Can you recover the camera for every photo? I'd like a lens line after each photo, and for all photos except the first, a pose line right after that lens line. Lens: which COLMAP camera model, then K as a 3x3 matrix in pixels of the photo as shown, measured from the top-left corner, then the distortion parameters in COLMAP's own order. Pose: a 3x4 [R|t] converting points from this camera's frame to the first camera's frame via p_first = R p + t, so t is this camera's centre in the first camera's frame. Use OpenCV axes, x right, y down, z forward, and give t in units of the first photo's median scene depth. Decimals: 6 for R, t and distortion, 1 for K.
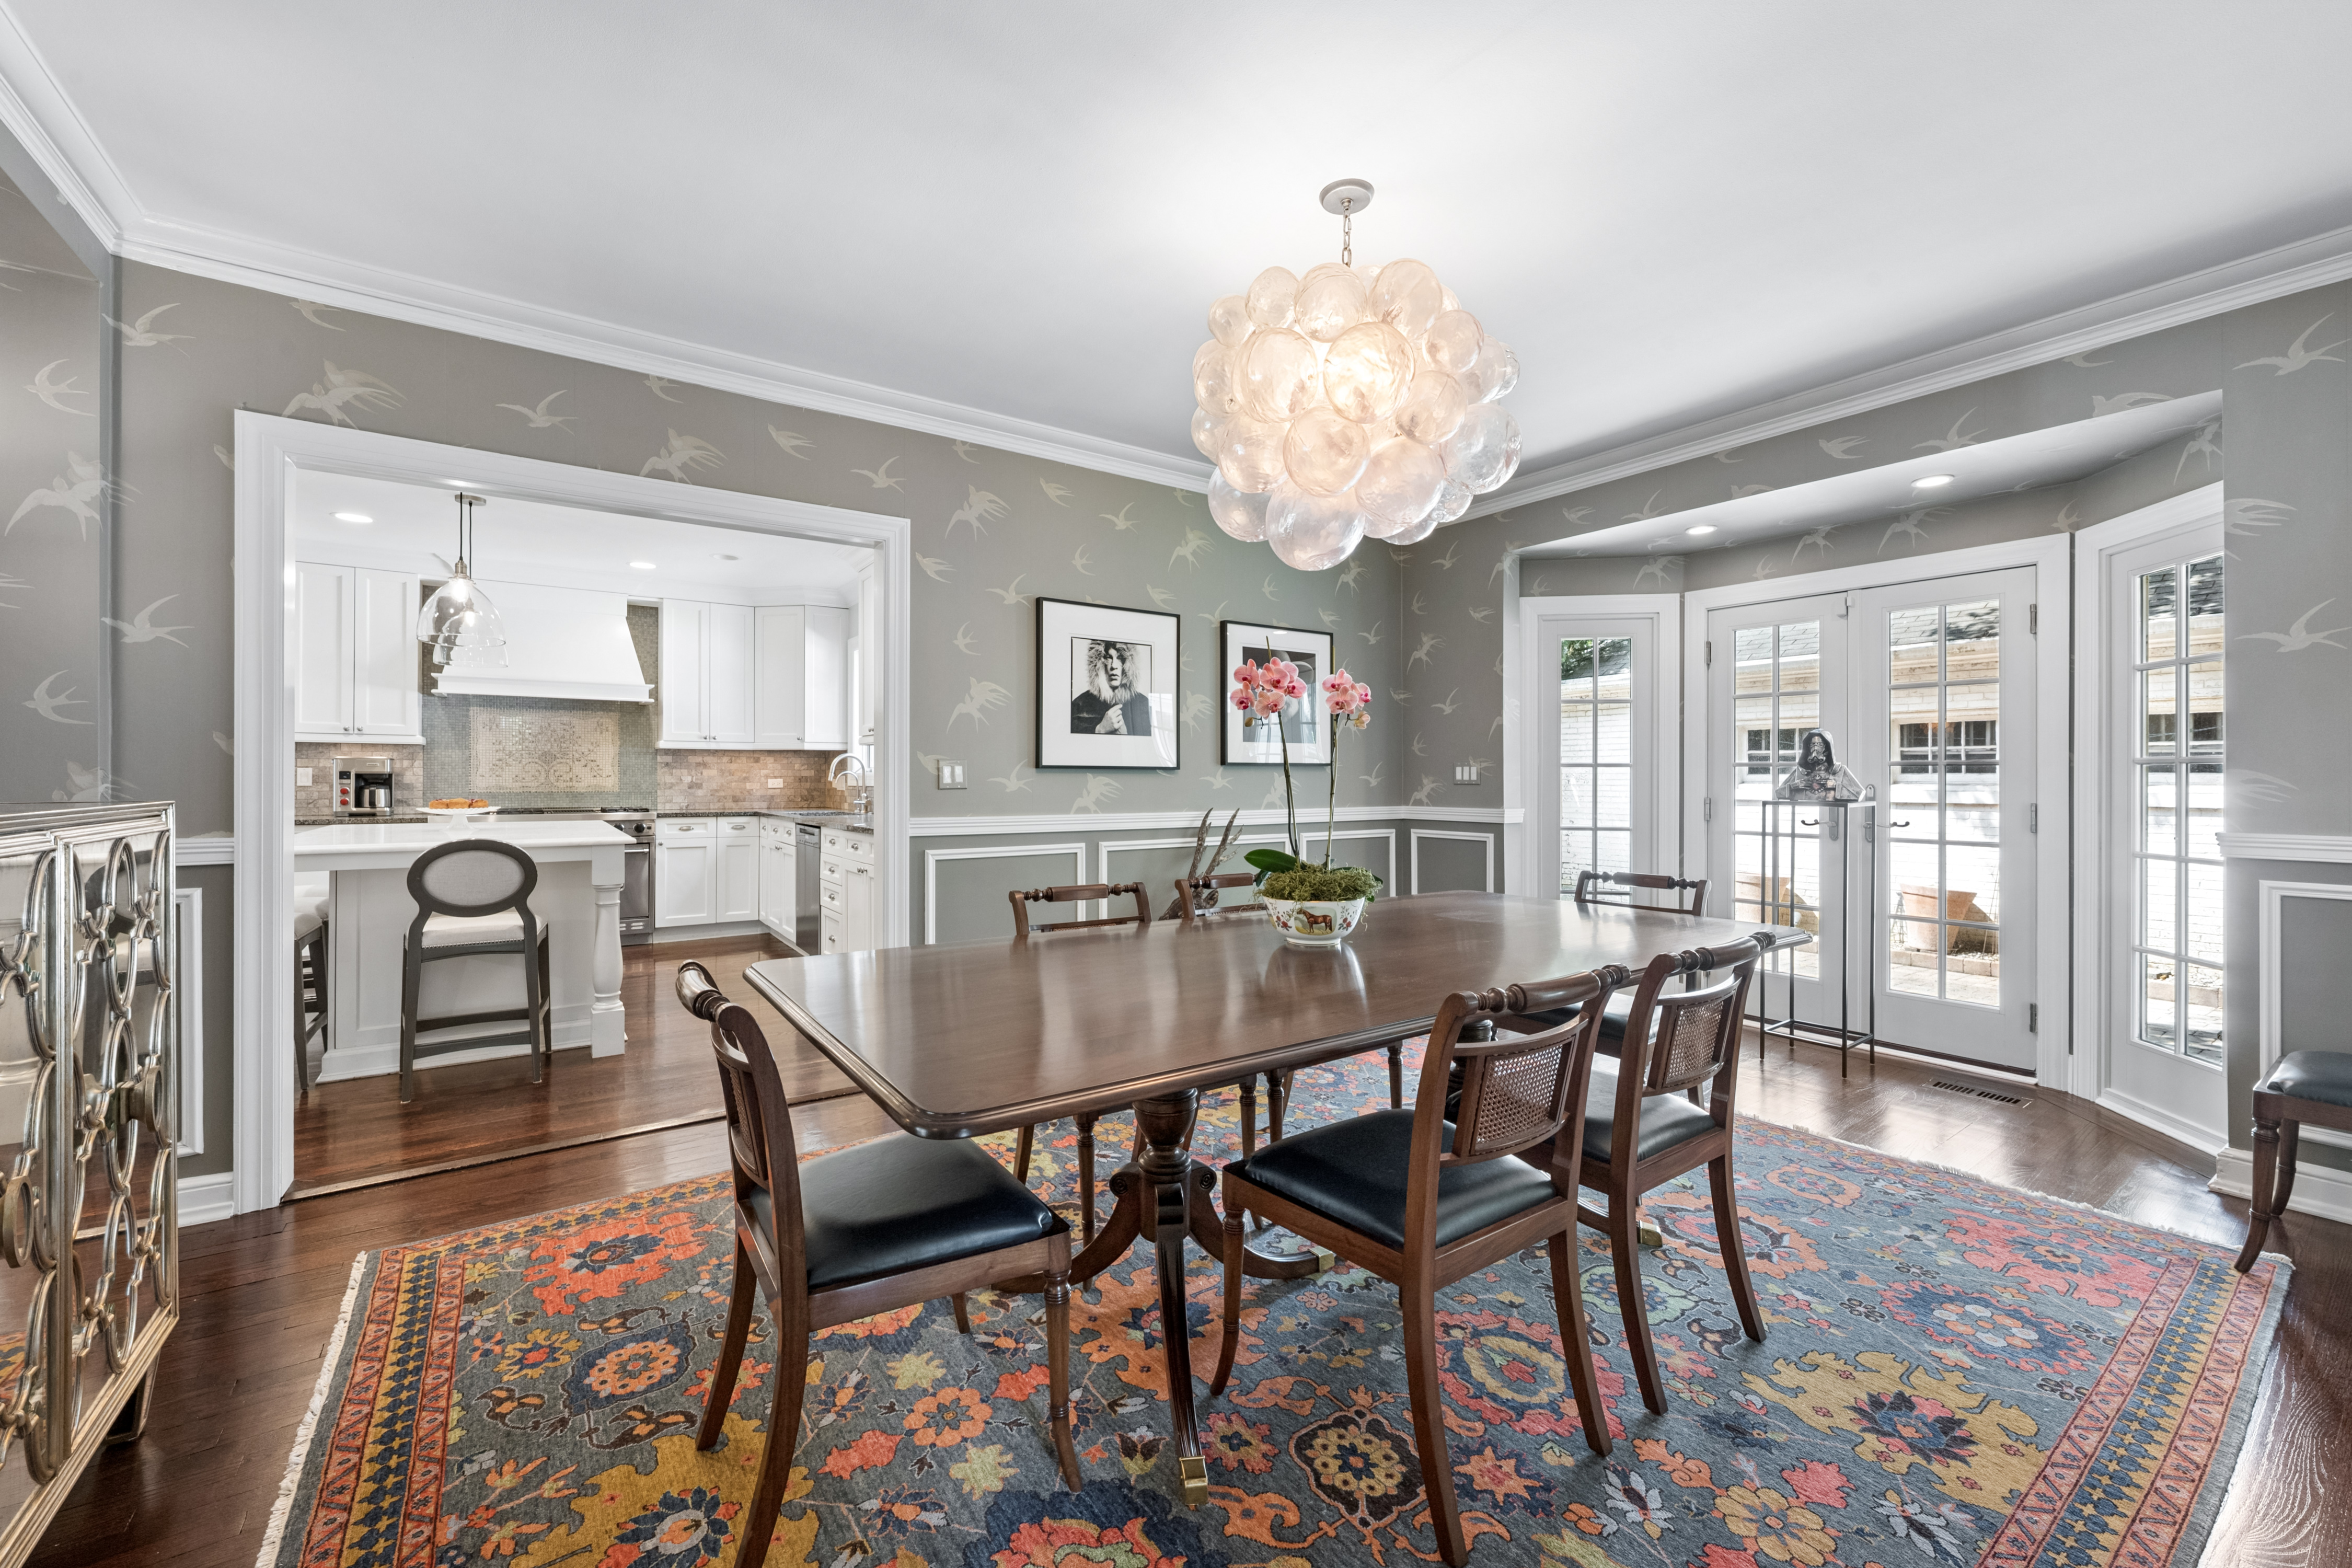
lens RADIAL K [[922.6, 0, 1188.0], [0, 922.6, 776.5], [0, 0, 1]] dist [0.003282, -0.000362]
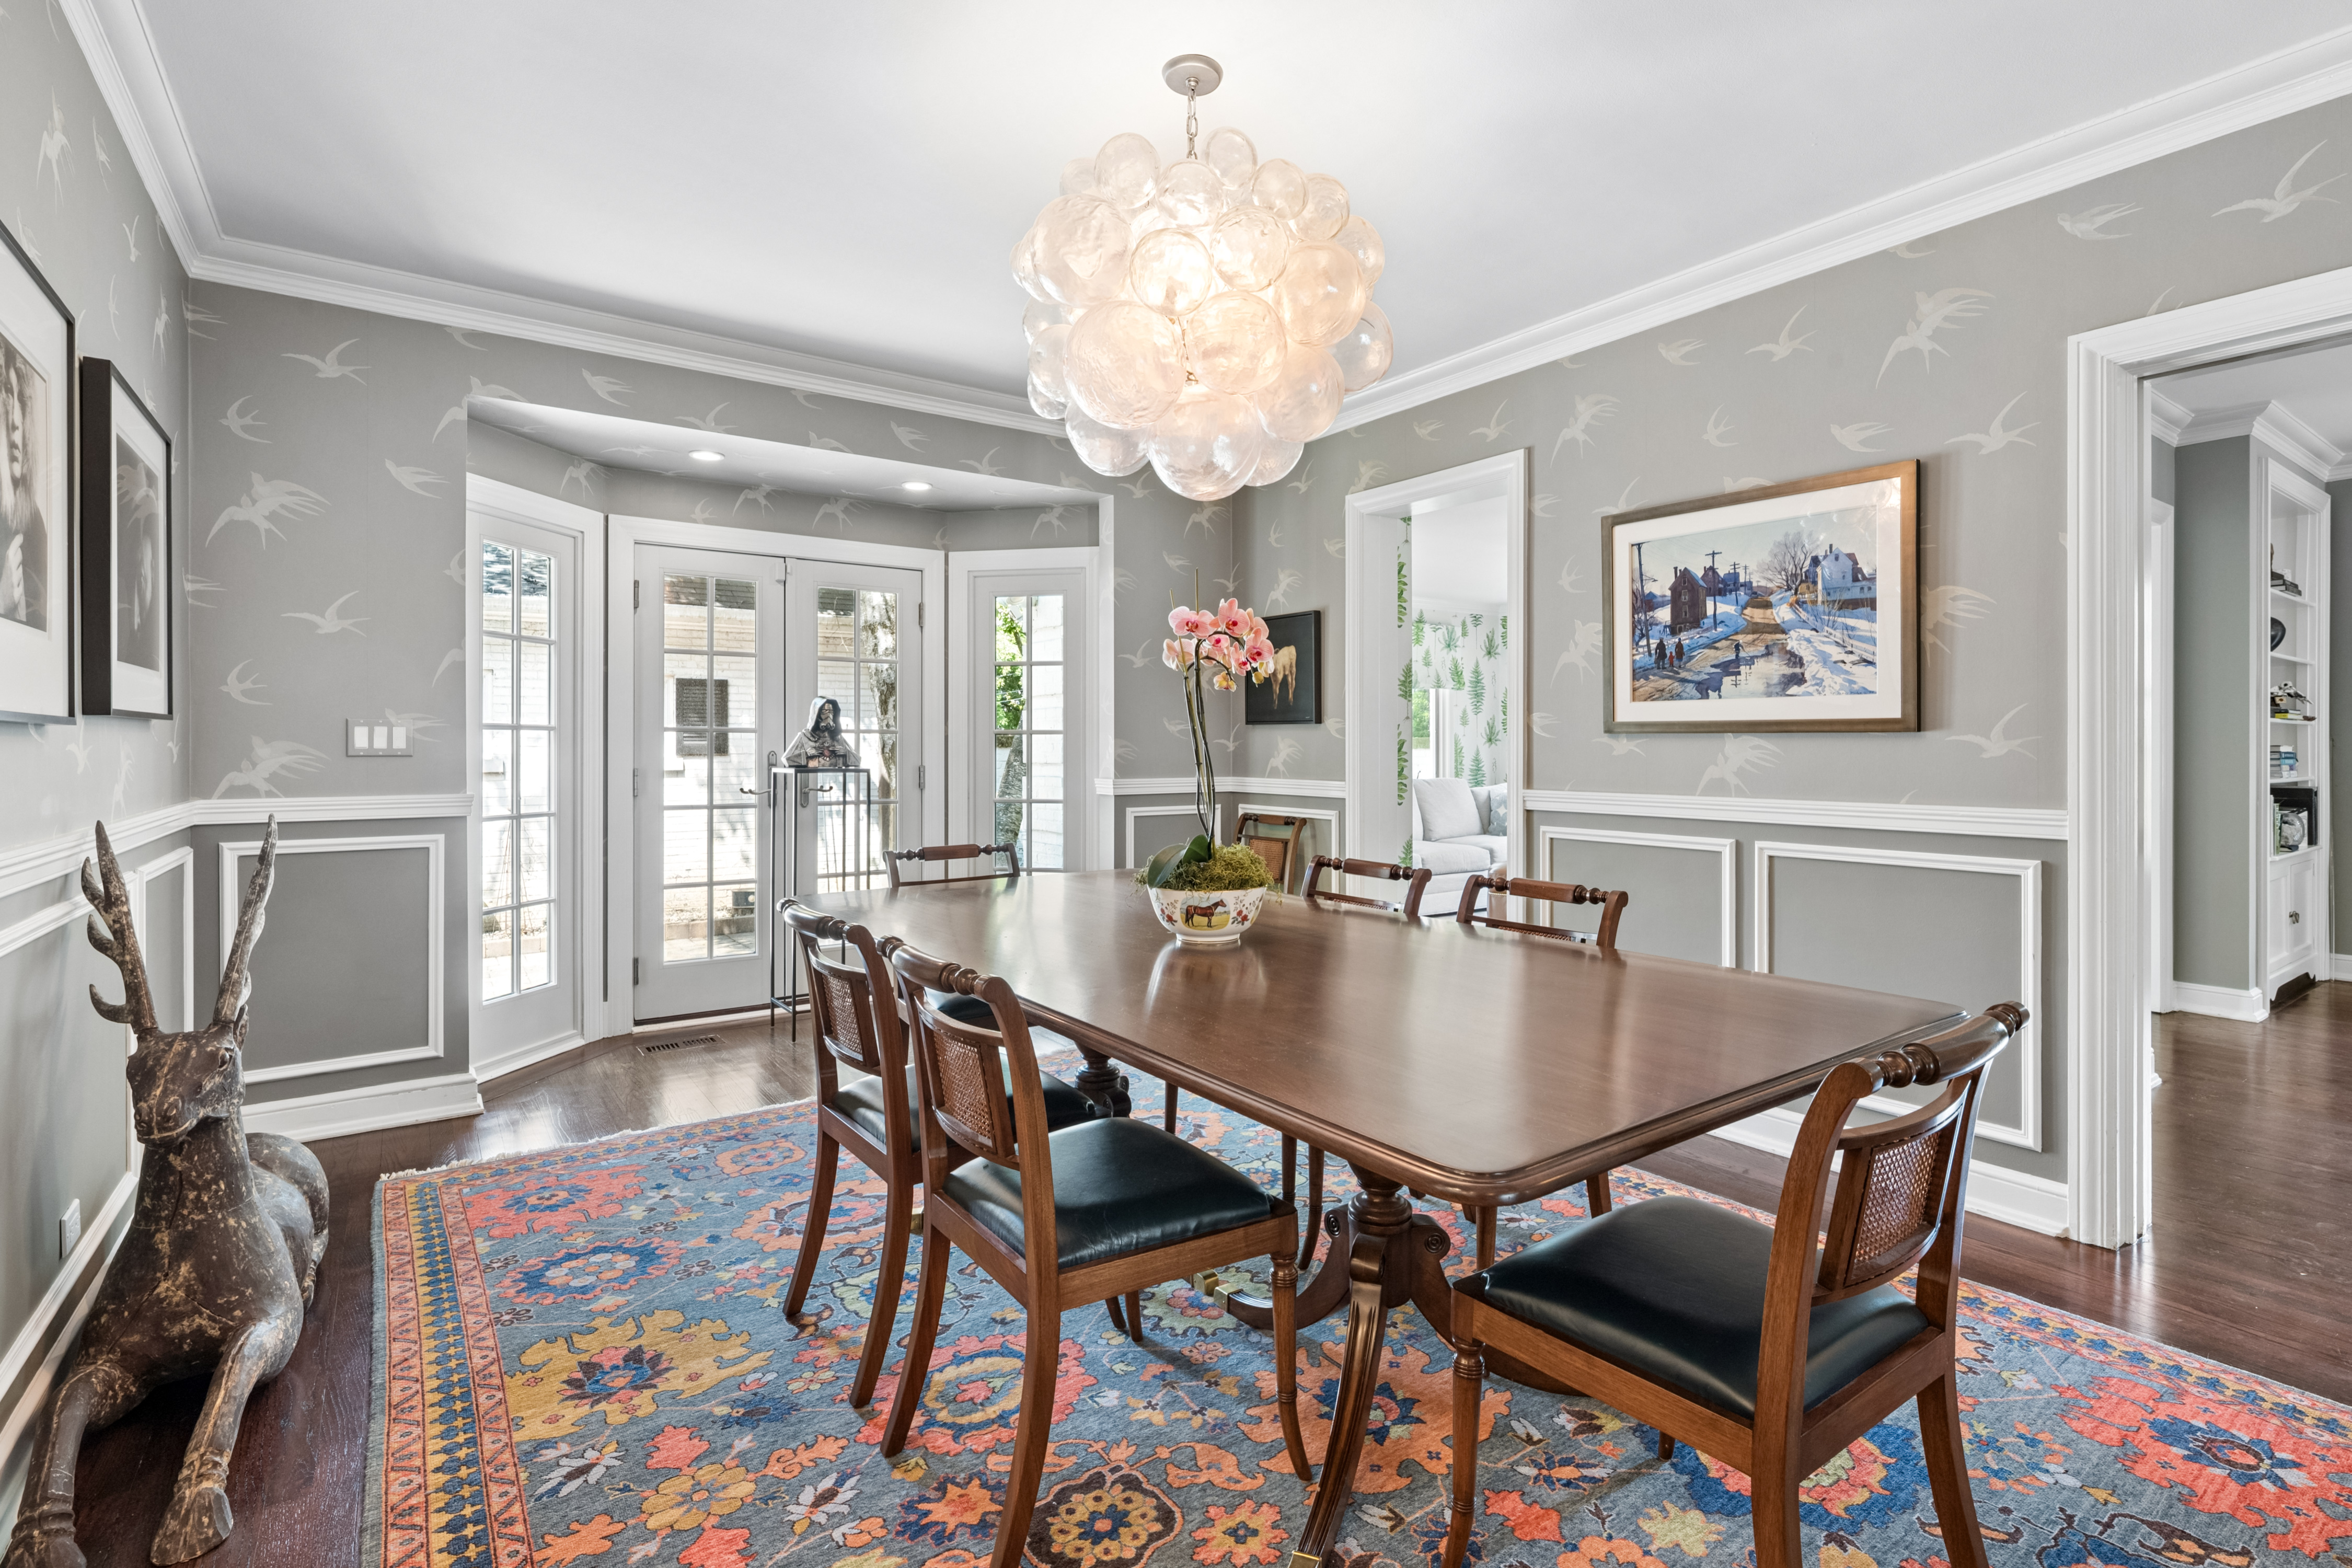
lens RADIAL K [[1080.5, 0, 1164.4], [0, 1080.5, 759.4], [0, 0, 1]] dist [-0.005221, -0.000293]
pose [[0.029522, -0.014800, 0.999455, -0.288891], [0.000076, 0.999890, 0.014804, 0.000411], [-0.999564, -0.000361, 0.029520, 0.356006]]
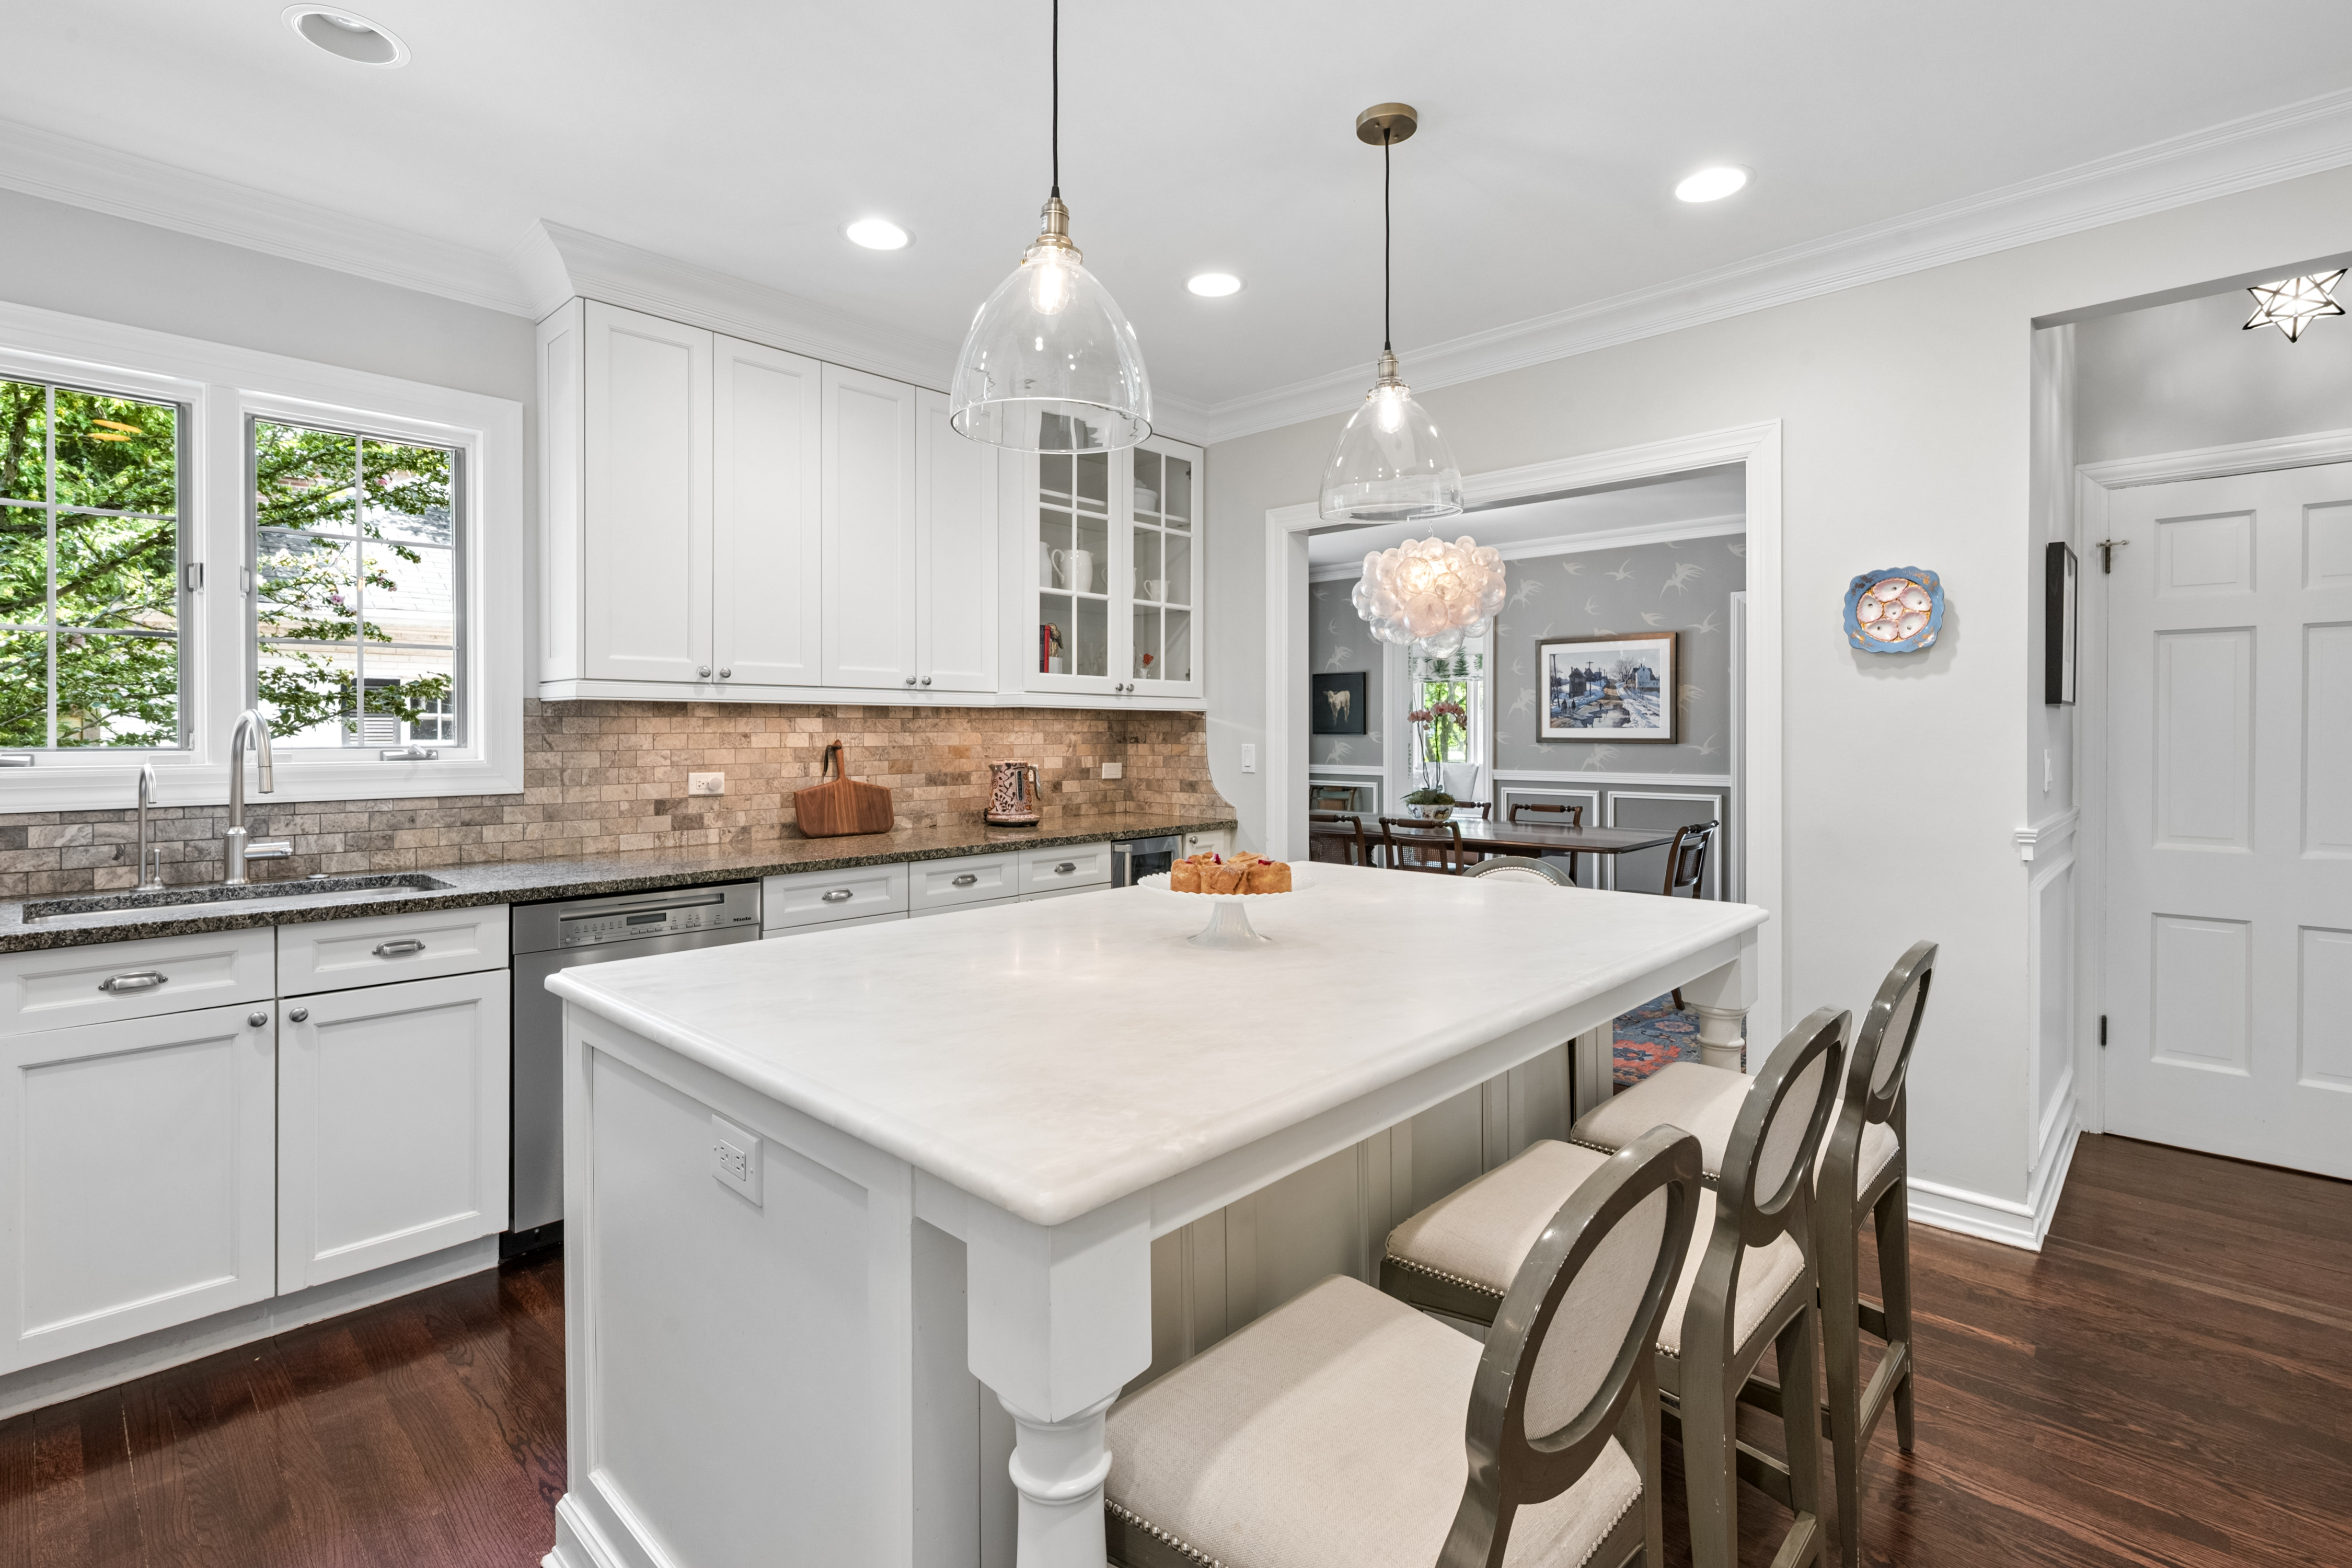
lens RADIAL K [[1080.5, 0, 1112.9], [0, 1080.5, 747.7], [0, 0, 1]] dist [-0.005221, -0.000293]
pose [[-0.140955, -0.015119, 0.989901, -0.791797], [0.000537, 0.999882, 0.015348, -0.016425], [-0.990016, 0.002695, -0.140930, 0.743170]]
